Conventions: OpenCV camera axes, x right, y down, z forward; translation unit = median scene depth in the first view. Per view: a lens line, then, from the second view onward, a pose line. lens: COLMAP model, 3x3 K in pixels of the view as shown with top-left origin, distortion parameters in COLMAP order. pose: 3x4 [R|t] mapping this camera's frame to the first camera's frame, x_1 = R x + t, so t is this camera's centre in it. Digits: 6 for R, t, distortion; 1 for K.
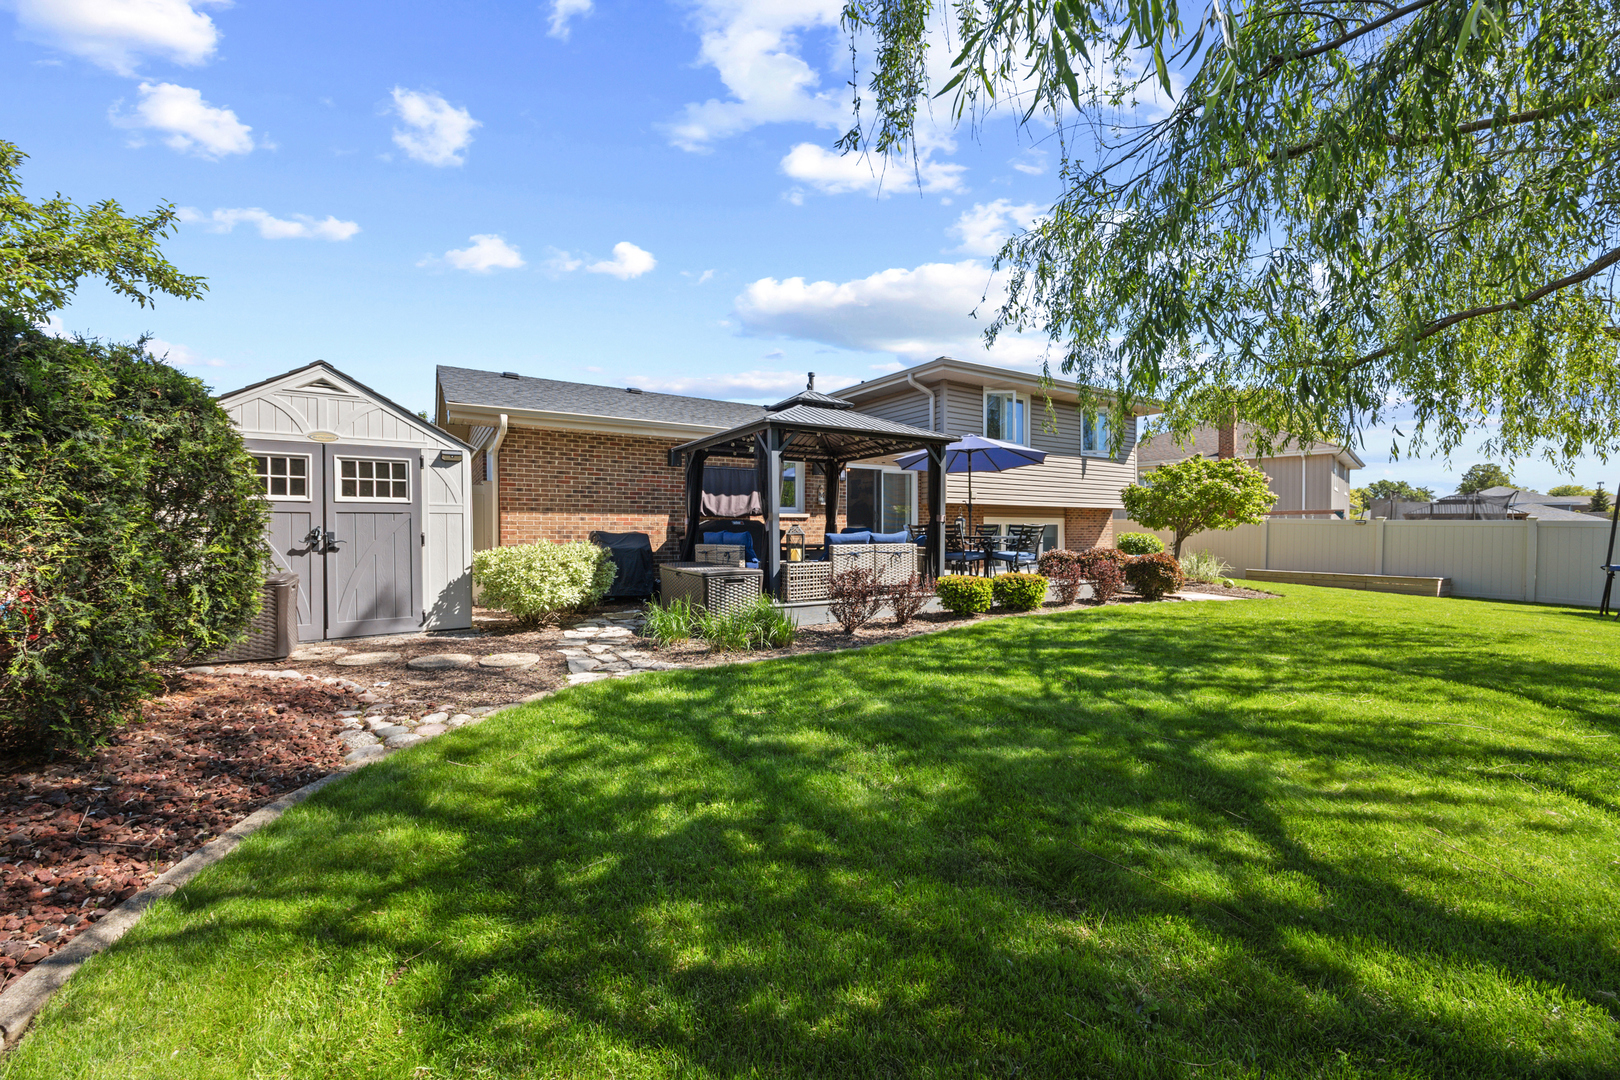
lens RADIAL K [[626.4, 0, 798.9], [0, 626.4, 534.2], [0, 0, 1]] dist [-0.003701, 0.000185]
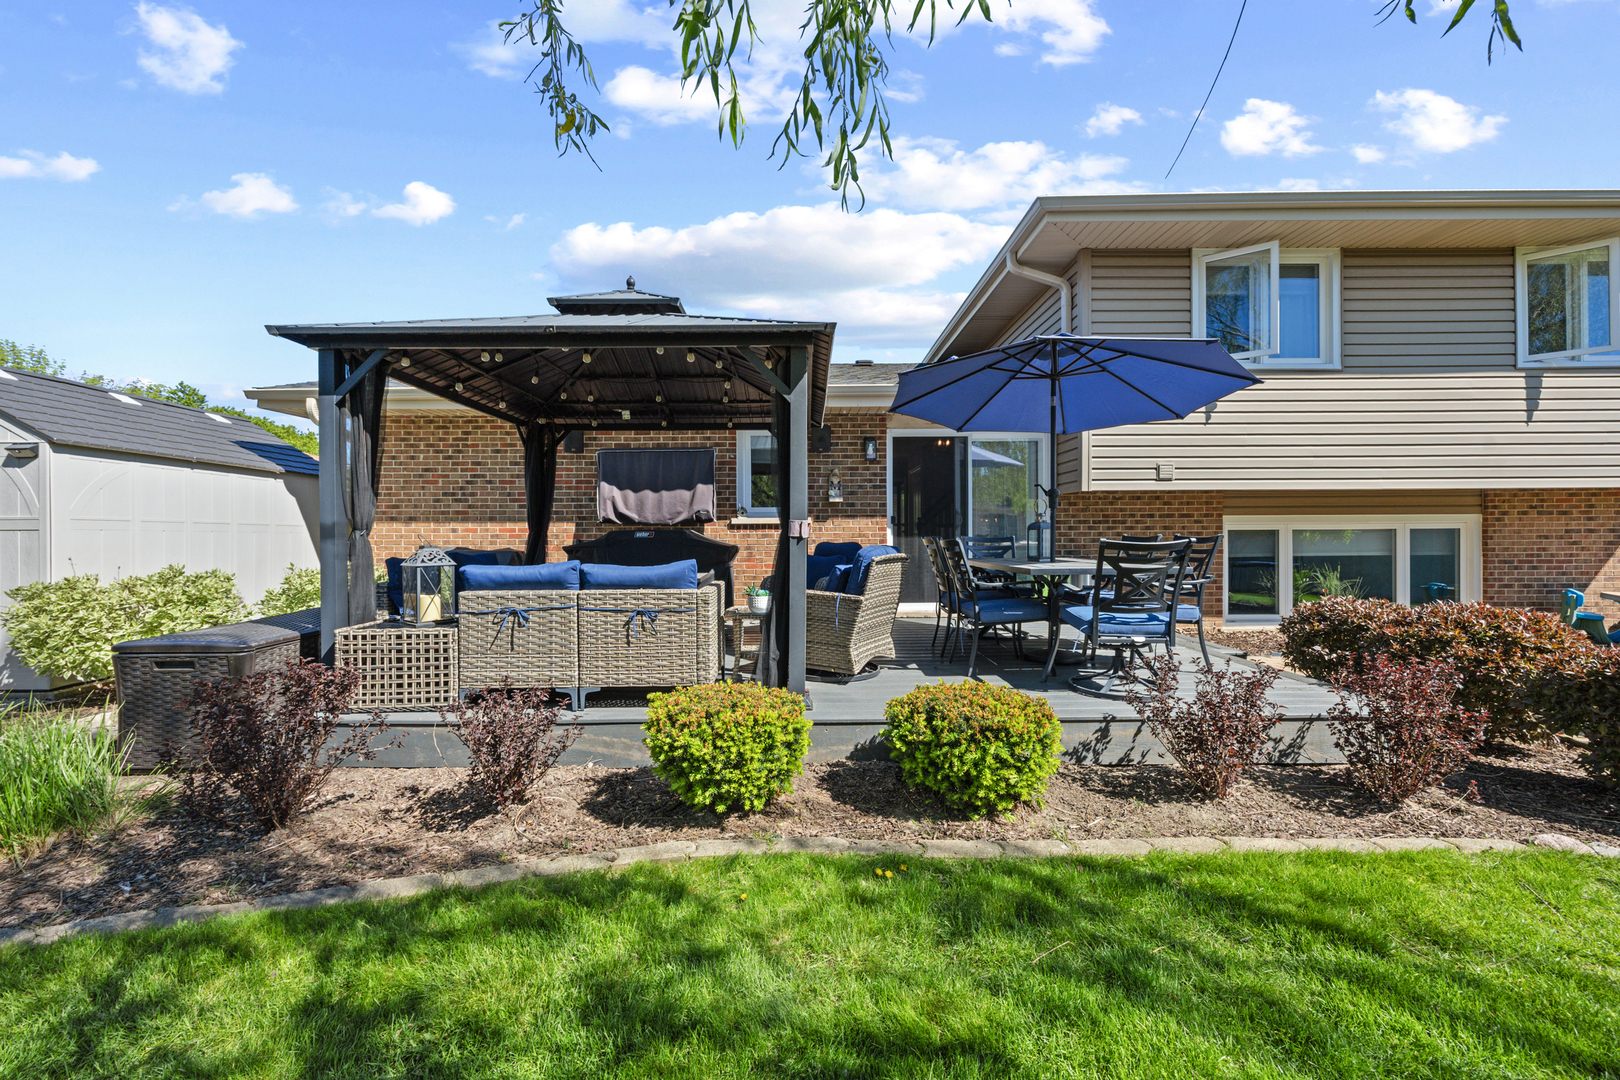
lens RADIAL K [[626.4, 0, 798.9], [0, 626.4, 534.2], [0, 0, 1]] dist [-0.003701, 0.000185]
pose [[0.853830, -0.002121, -0.520548, 0.389011], [0.001745, 0.999998, -0.001212, -0.018125], [0.520549, 0.000126, 0.853832, 0.577083]]
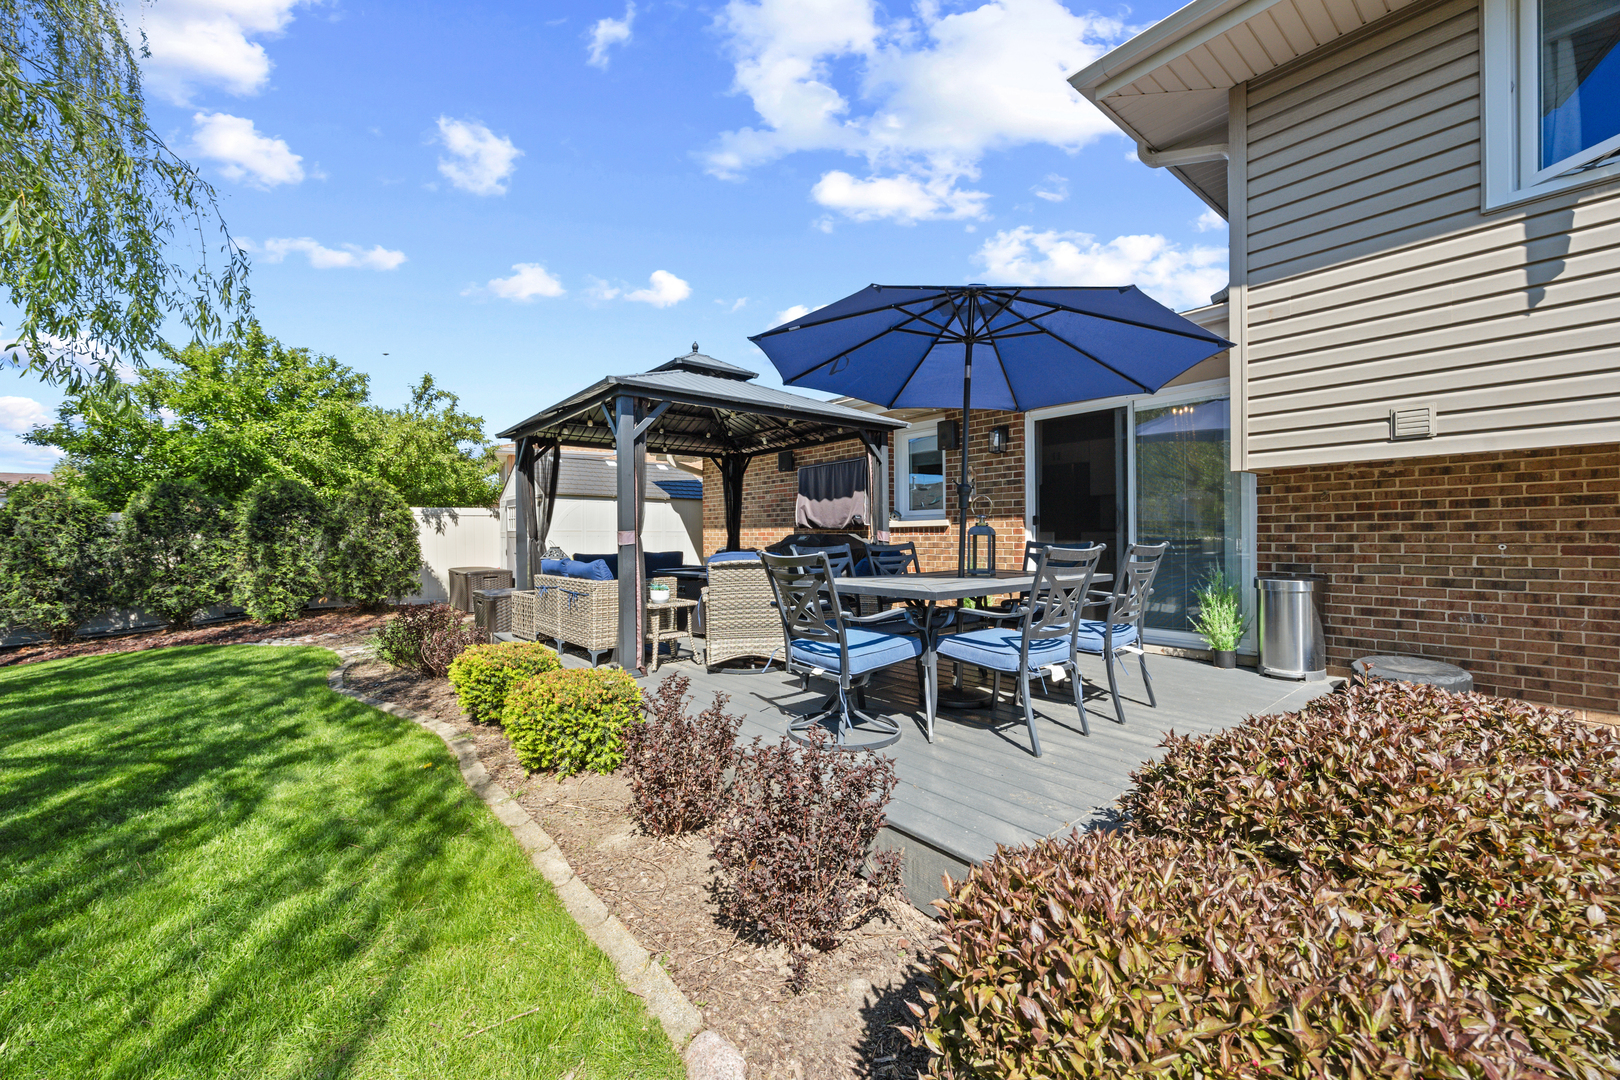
lens RADIAL K [[626.4, 0, 798.9], [0, 626.4, 534.2], [0, 0, 1]] dist [-0.003701, 0.000185]
pose [[0.132648, -0.001354, -0.991162, 0.680813], [0.006073, 0.999981, -0.000553, -0.023283], [0.991145, -0.005946, 0.132653, 0.957129]]
